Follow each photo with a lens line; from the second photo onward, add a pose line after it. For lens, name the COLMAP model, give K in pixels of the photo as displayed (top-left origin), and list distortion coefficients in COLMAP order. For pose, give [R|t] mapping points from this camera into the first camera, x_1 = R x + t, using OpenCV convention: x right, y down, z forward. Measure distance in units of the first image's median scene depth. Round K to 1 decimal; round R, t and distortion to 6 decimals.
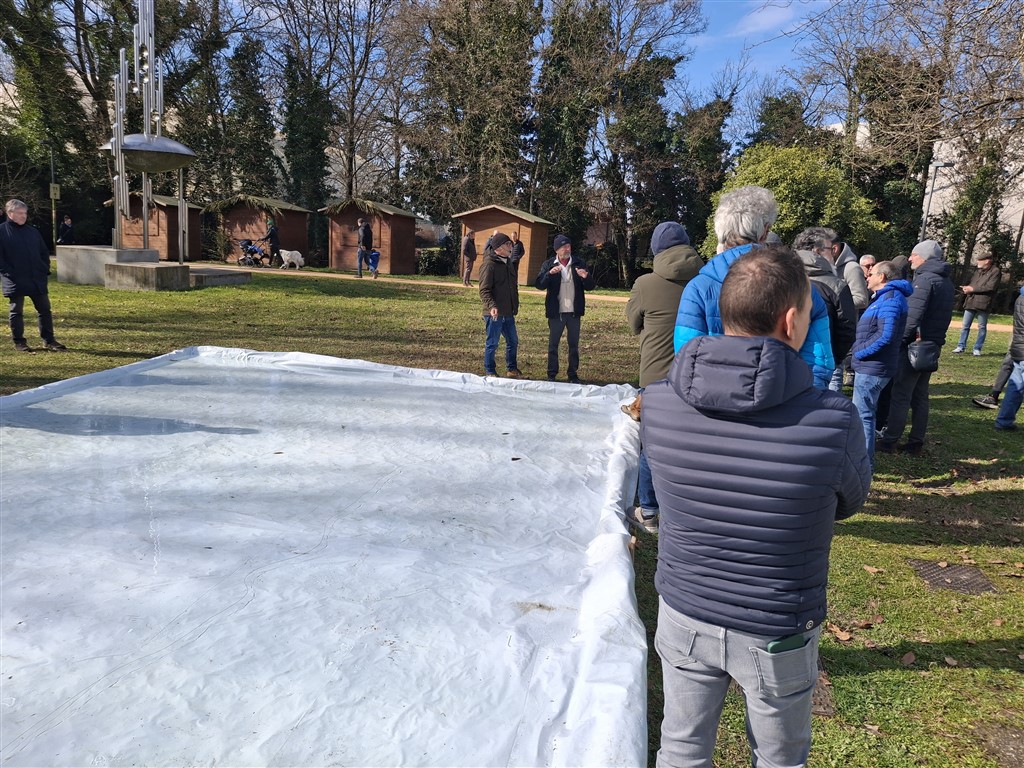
lens RADIAL K [[775.2, 0, 512.0], [0, 775.2, 384.0], [0, 0, 1]] dist [0.035054, -0.095162]
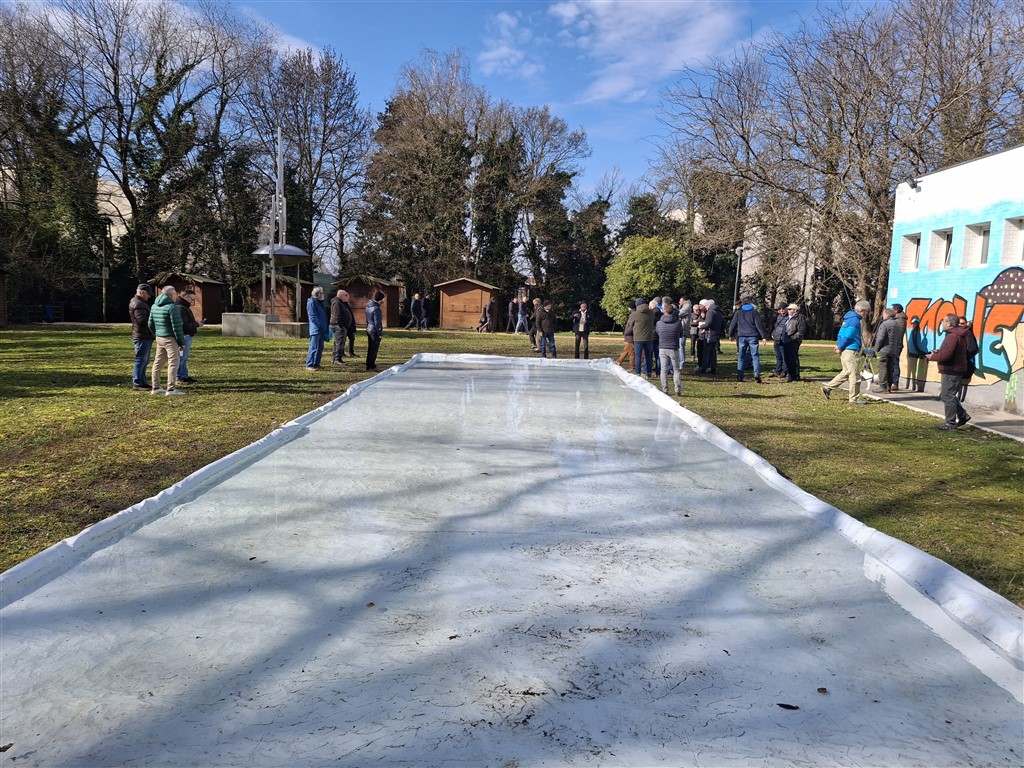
lens RADIAL K [[755.1, 0, 515.7], [0, 755.1, 373.9], [0, 0, 1]] dist [0.059936, -0.086739]
pose [[0.986100, -0.044151, 0.160182, -0.136389], [0.057101, 0.995382, -0.077164, 0.056167], [-0.156036, 0.085238, 0.984067, -0.346759]]
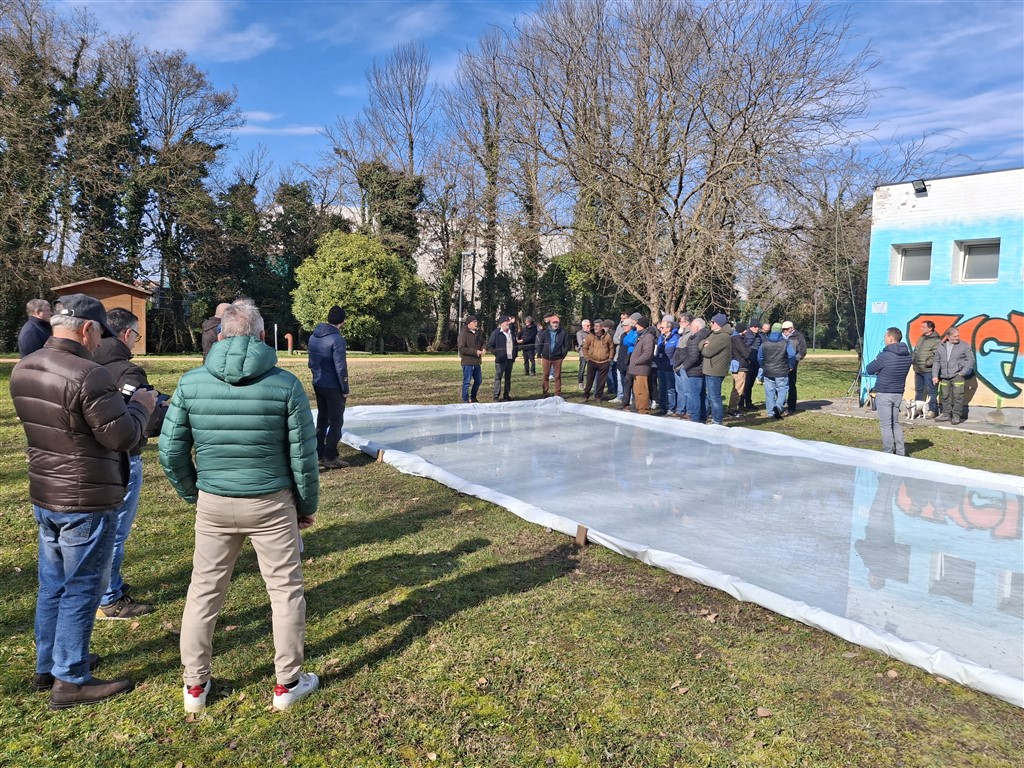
lens RADIAL K [[751.7, 0, 512.0], [0, 751.7, 384.0], [0, 0, 1]] dist [0.130094, -0.162090]
pose [[0.713928, -0.103501, 0.692527, -0.293640], [0.147482, 0.989056, -0.004221, -0.009511], [-0.684511, 0.105149, 0.721380, -0.059244]]
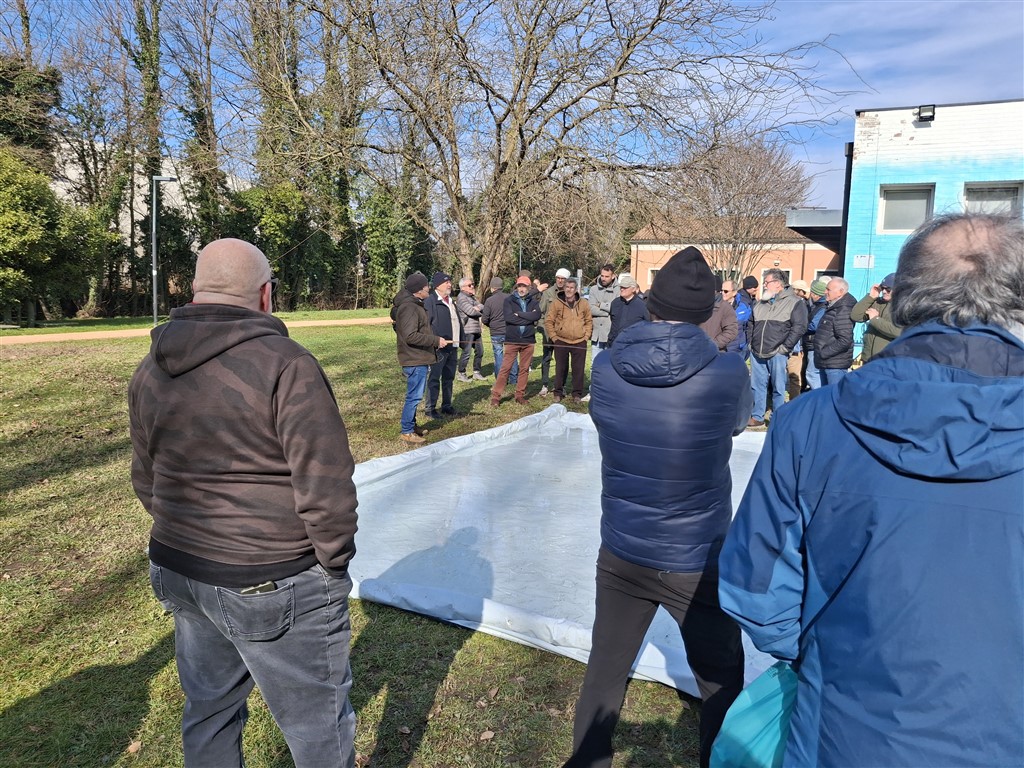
lens RADIAL K [[755.1, 0, 515.7], [0, 755.1, 373.9], [0, 0, 1]] dist [0.059936, -0.086739]
pose [[0.297327, -0.176732, 0.938276, -0.225354], [0.176080, 0.976013, 0.128043, -0.050300], [-0.938399, 0.127141, 0.321314, 0.175411]]
